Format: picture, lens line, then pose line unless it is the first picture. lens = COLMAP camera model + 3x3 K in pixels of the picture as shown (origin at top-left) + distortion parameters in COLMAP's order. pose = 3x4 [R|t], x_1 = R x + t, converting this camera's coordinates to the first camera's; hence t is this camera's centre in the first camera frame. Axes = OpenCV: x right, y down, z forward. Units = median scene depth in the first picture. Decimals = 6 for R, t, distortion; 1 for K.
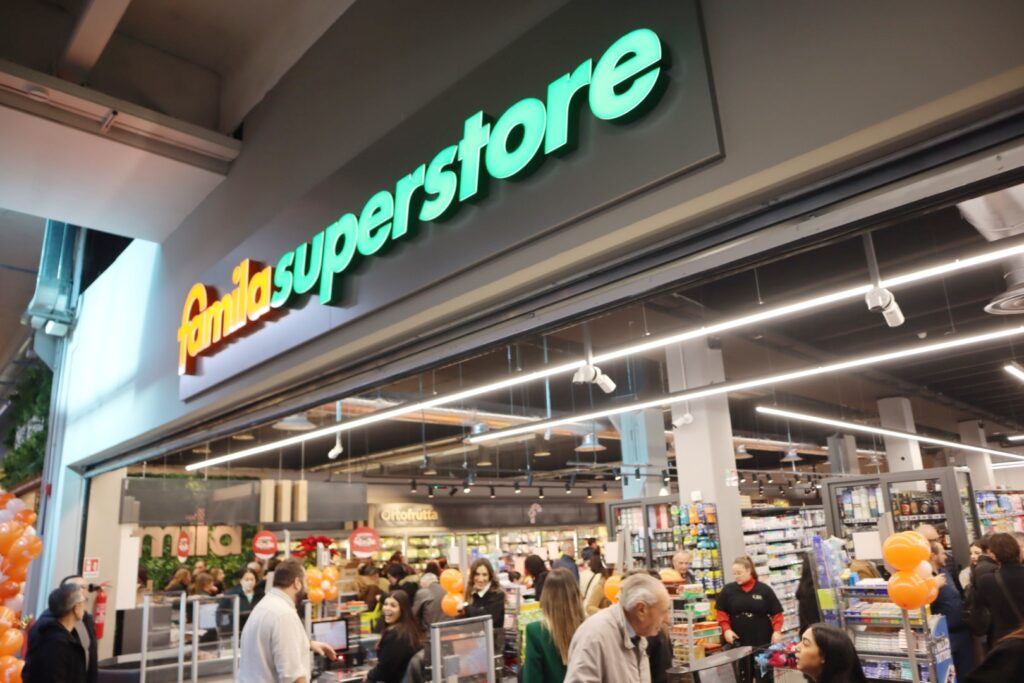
lens RADIAL K [[709.3, 0, 509.5], [0, 709.3, 339.7], [0, 0, 1]] dist [-0.124055, 0.072451]
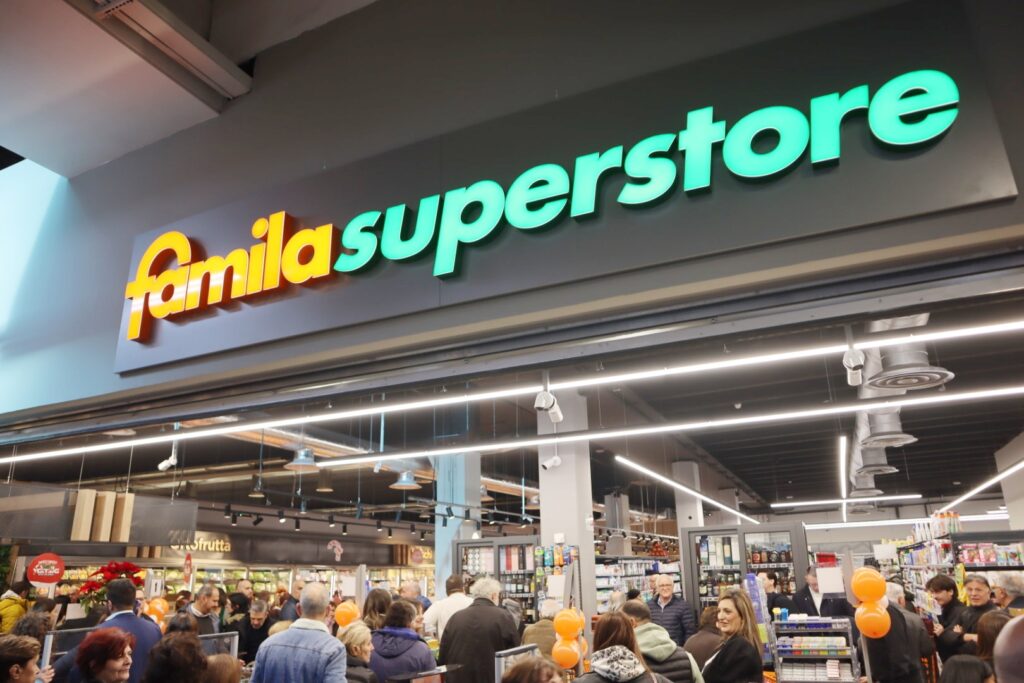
lens RADIAL K [[709.3, 0, 509.5], [0, 709.3, 339.7], [0, 0, 1]] dist [-0.124055, 0.072451]
pose [[0.929388, 0.142602, 0.340444, -0.170192], [-0.119951, 0.988978, -0.086797, 0.033369], [-0.349069, 0.039831, 0.936250, 0.058113]]
